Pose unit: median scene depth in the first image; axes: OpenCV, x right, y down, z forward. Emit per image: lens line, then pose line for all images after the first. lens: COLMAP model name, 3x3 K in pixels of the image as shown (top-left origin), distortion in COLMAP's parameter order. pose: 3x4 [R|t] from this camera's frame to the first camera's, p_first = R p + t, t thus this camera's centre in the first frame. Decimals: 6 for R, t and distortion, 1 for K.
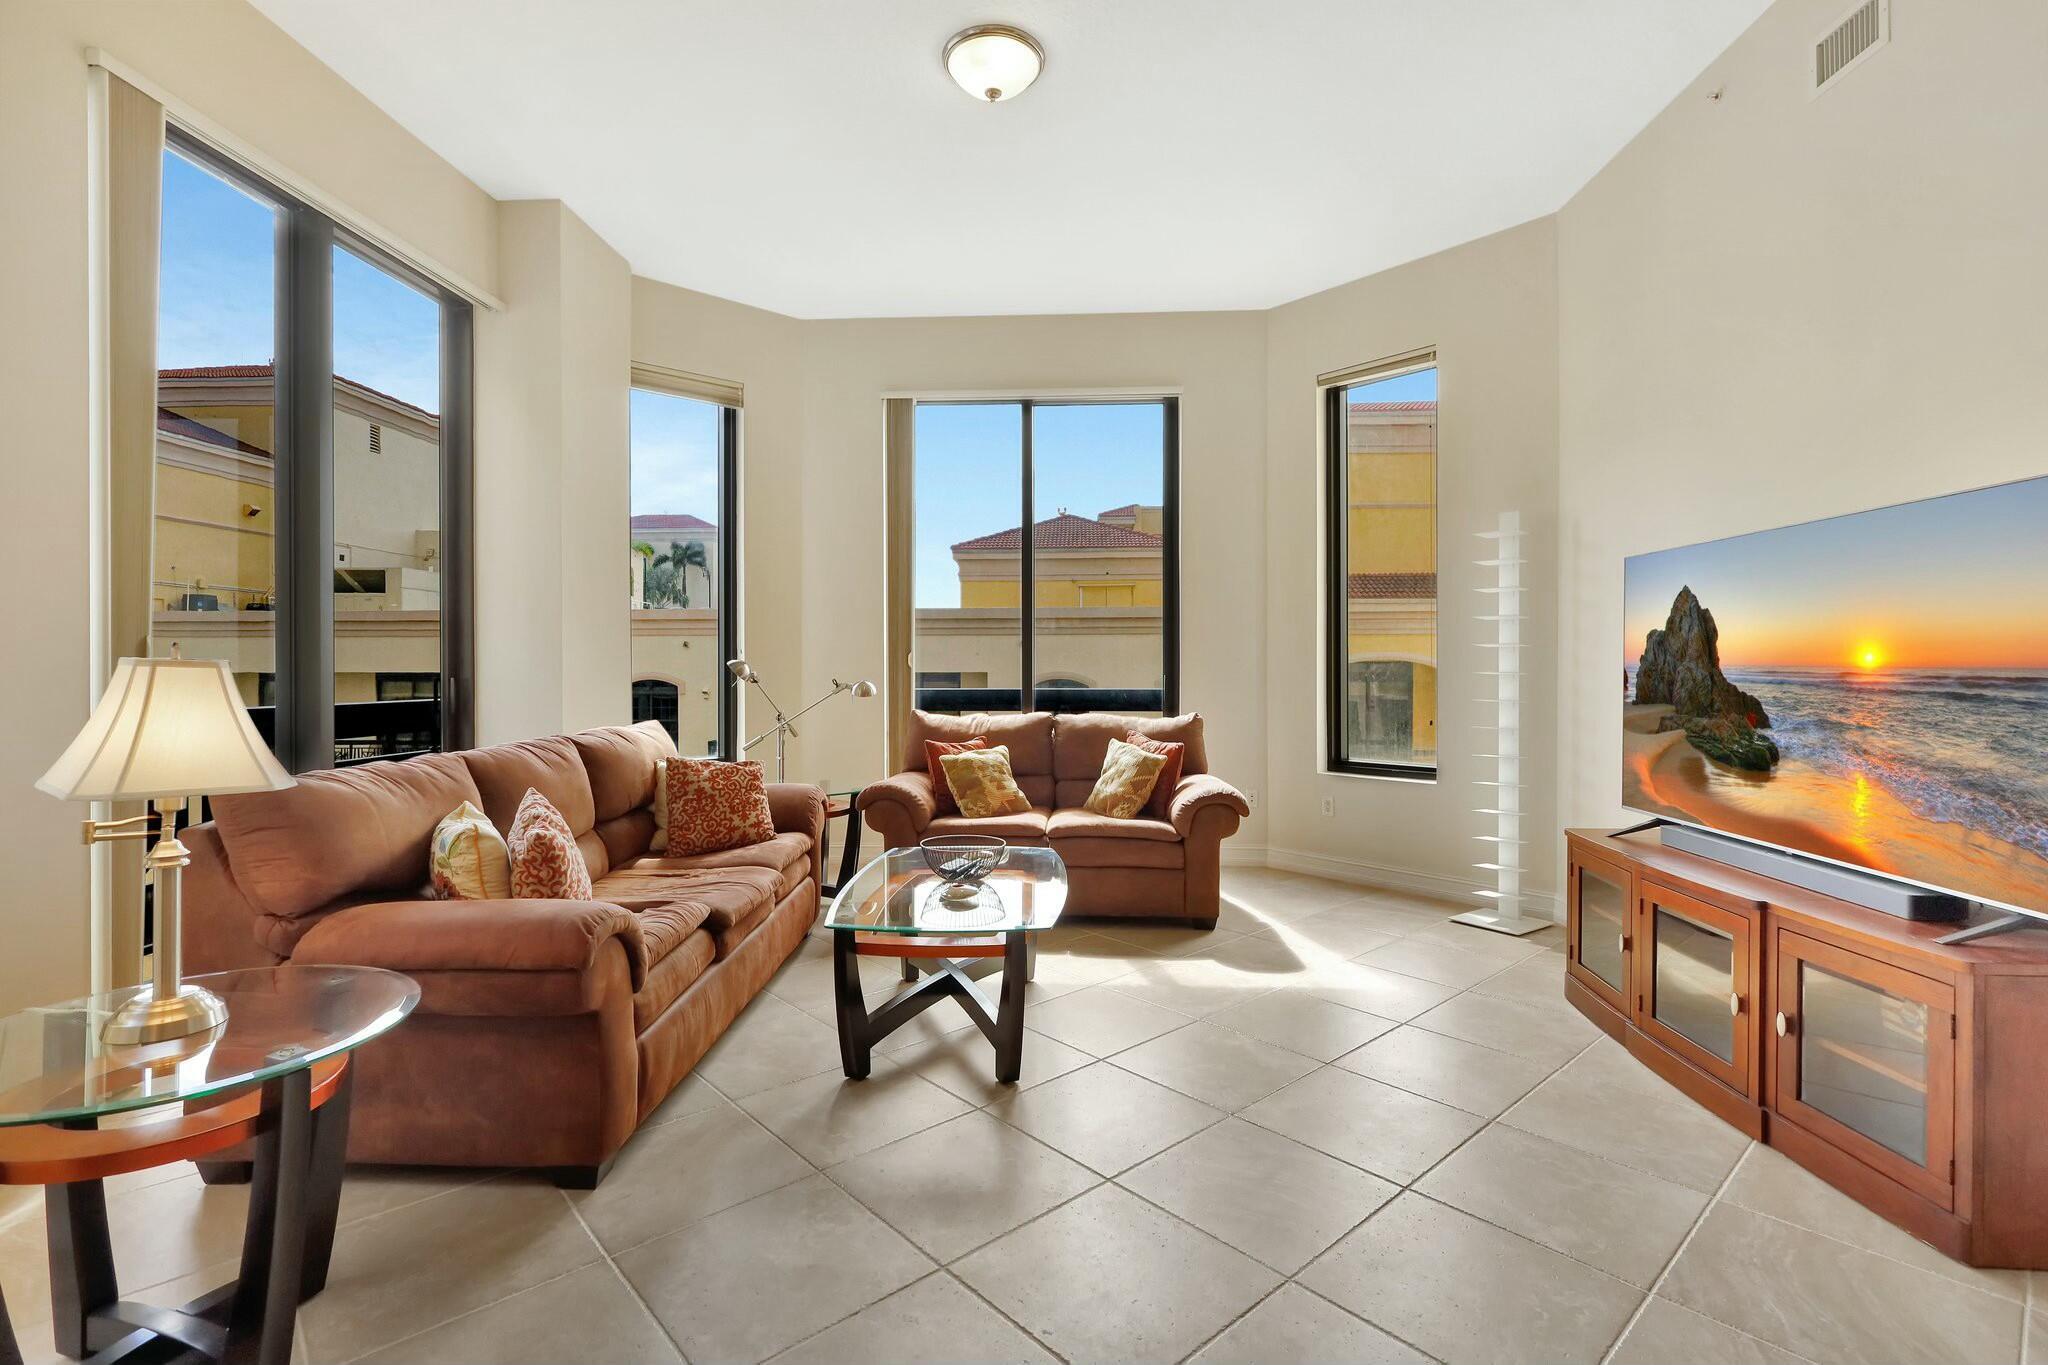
lens RADIAL K [[951.2, 0, 1029.0], [0, 951.2, 665.2], [0, 0, 1]] dist [0.001427, -0.001439]
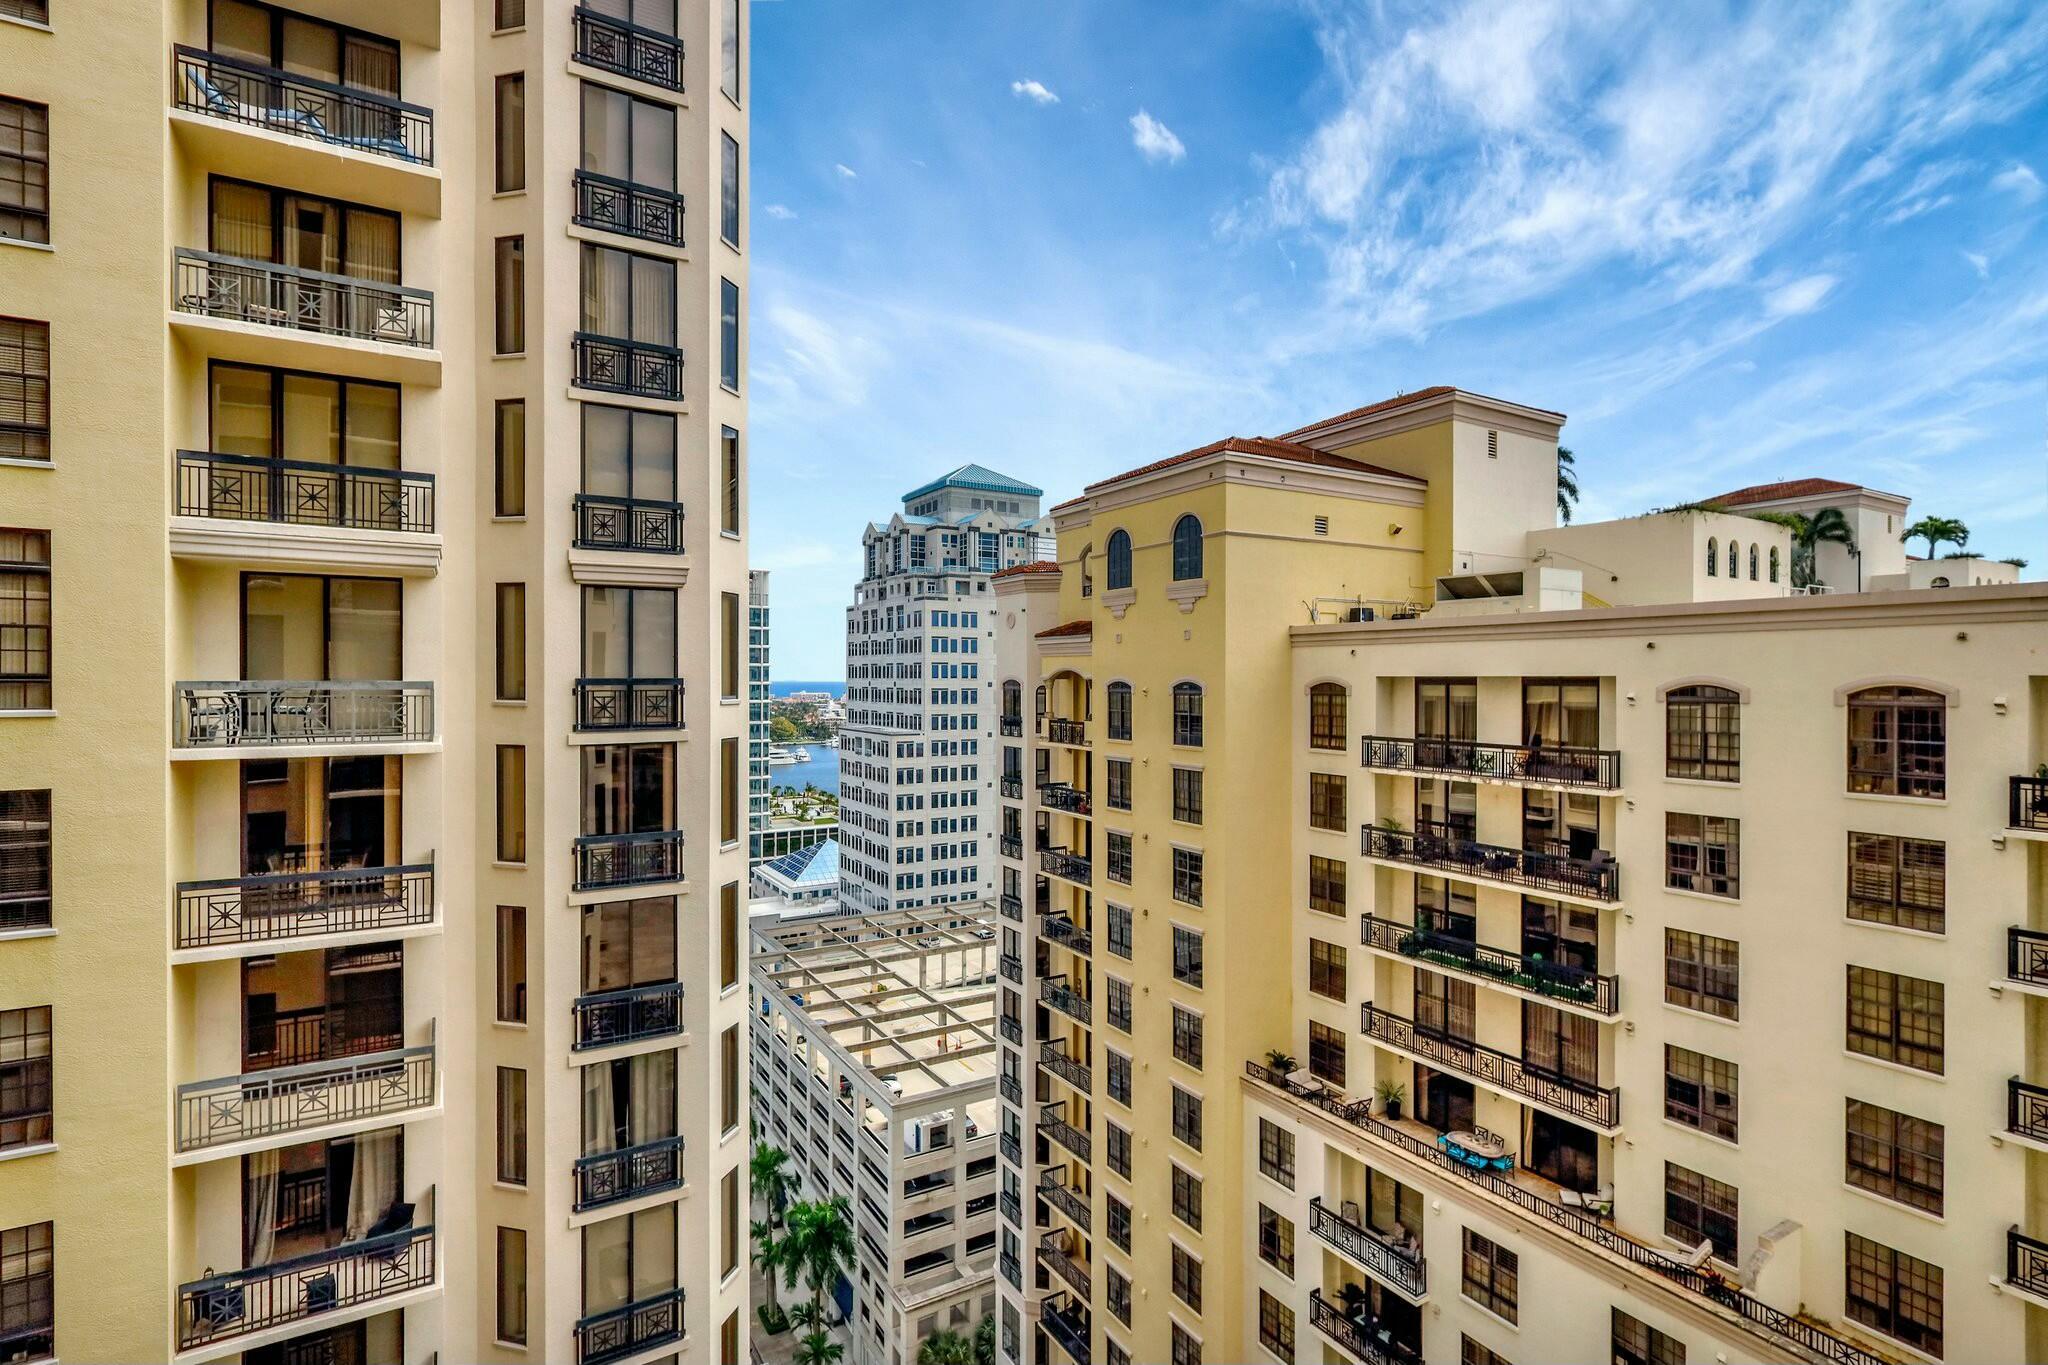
lens RADIAL K [[981.9, 0, 1034.5], [0, 981.9, 691.7], [0, 0, 1]] dist [0.013569, -0.000066]
pose [[0.562990, 0.014500, -0.826336, -0.934339], [0.002651, 0.999809, 0.019350, 0.021449], [0.826459, -0.013085, 0.562844, 0.076041]]
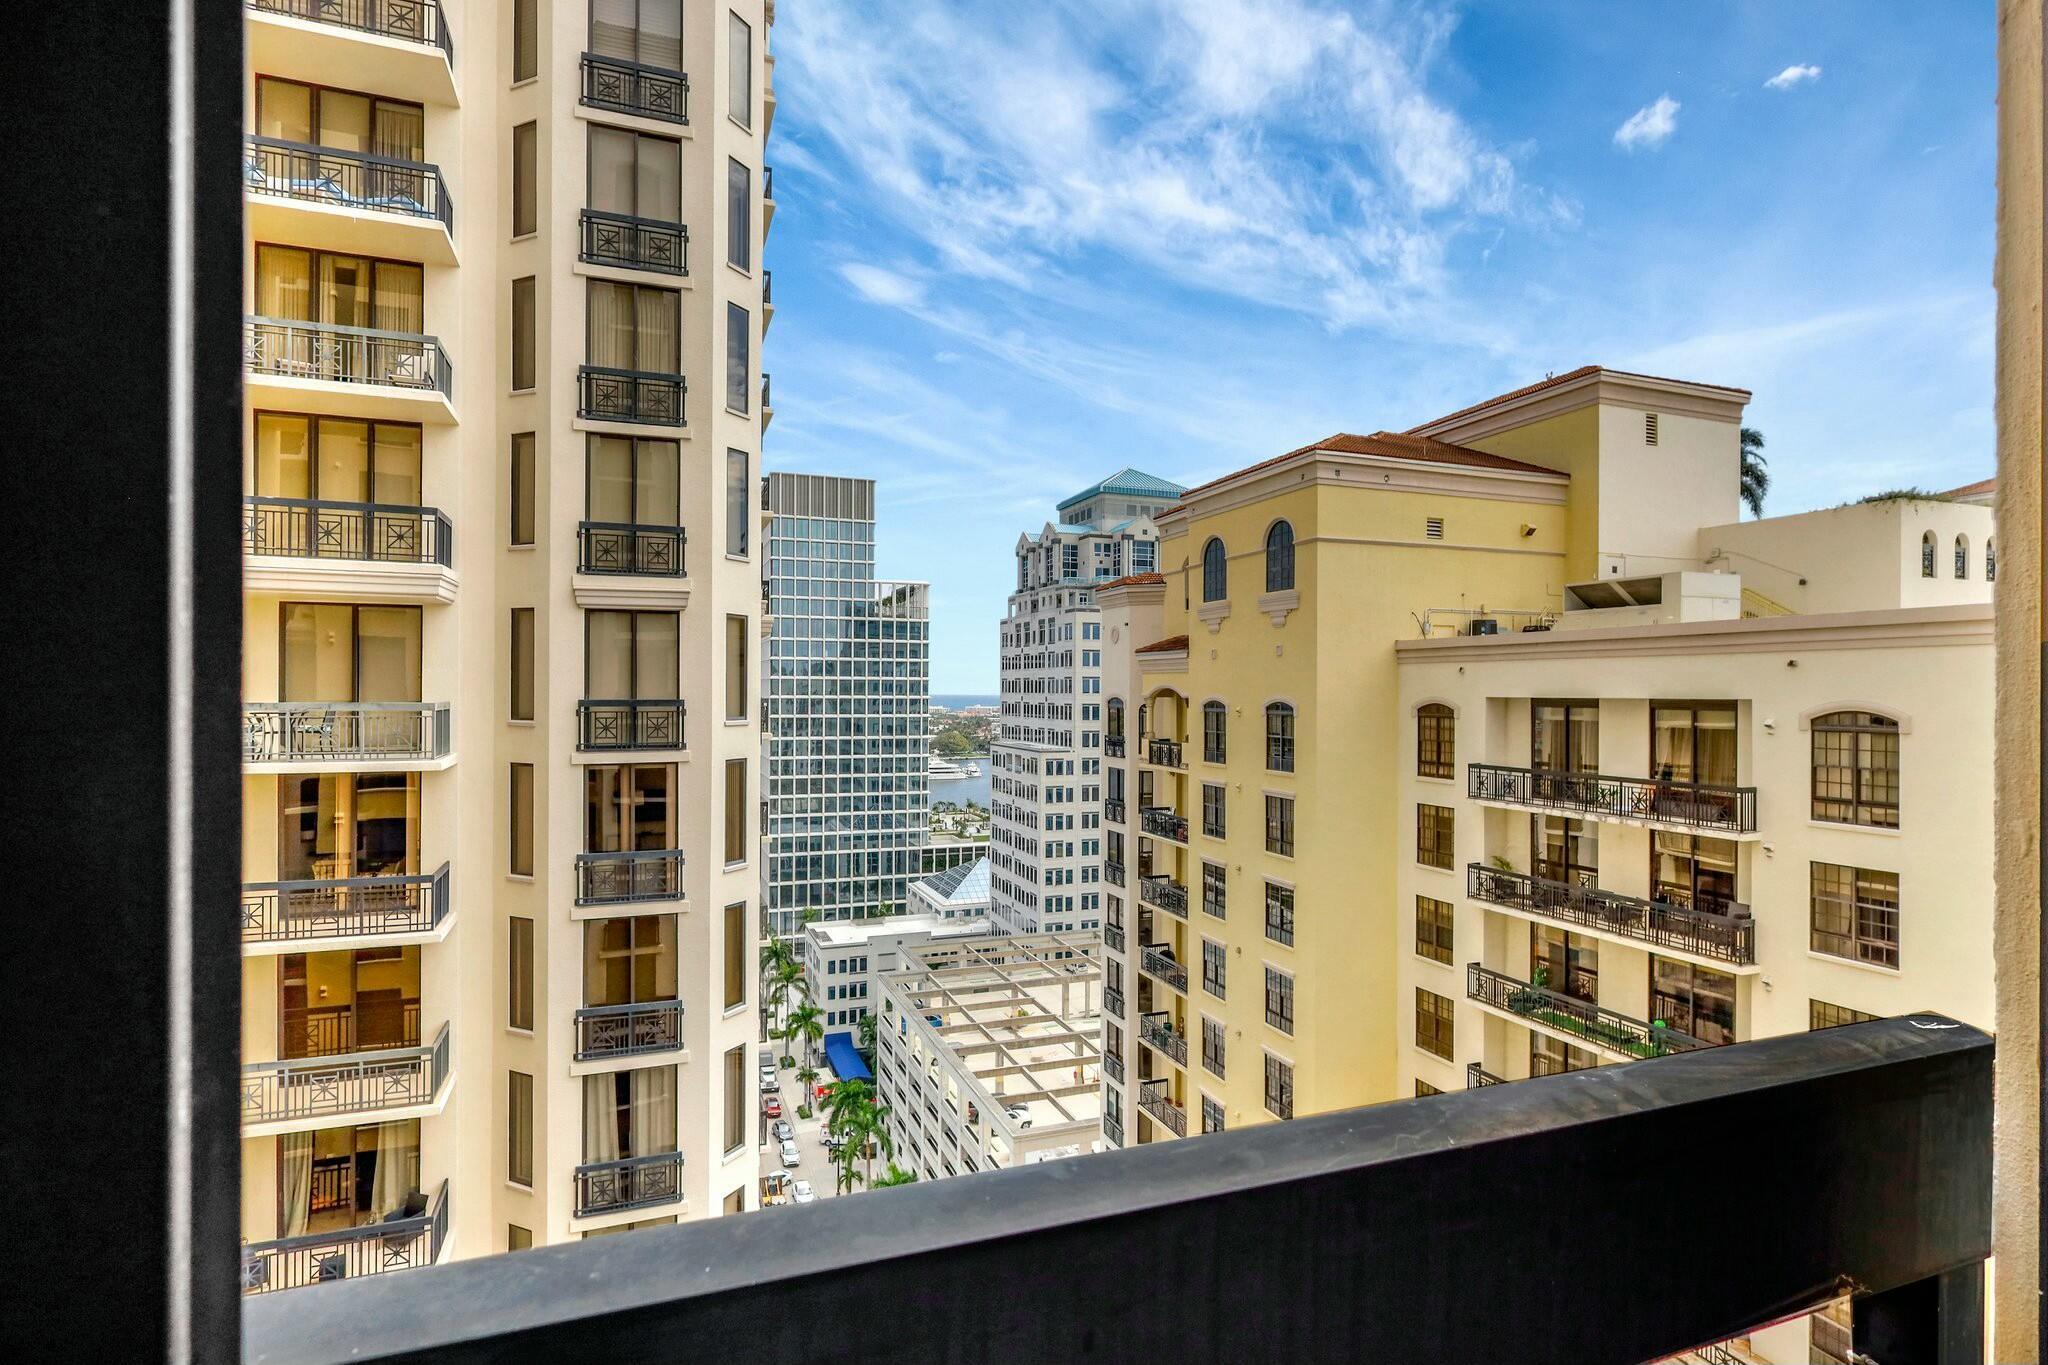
lens RADIAL K [[1027.0, 0, 1022.8], [0, 1027.0, 701.8], [0, 0, 1]] dist [0.012510, 0.000670]
pose [[0.409498, 0.012790, -0.912221, -0.536779], [0.000603, 0.999898, 0.014290, -0.016966], [0.912311, -0.006401, 0.409448, 0.801533]]
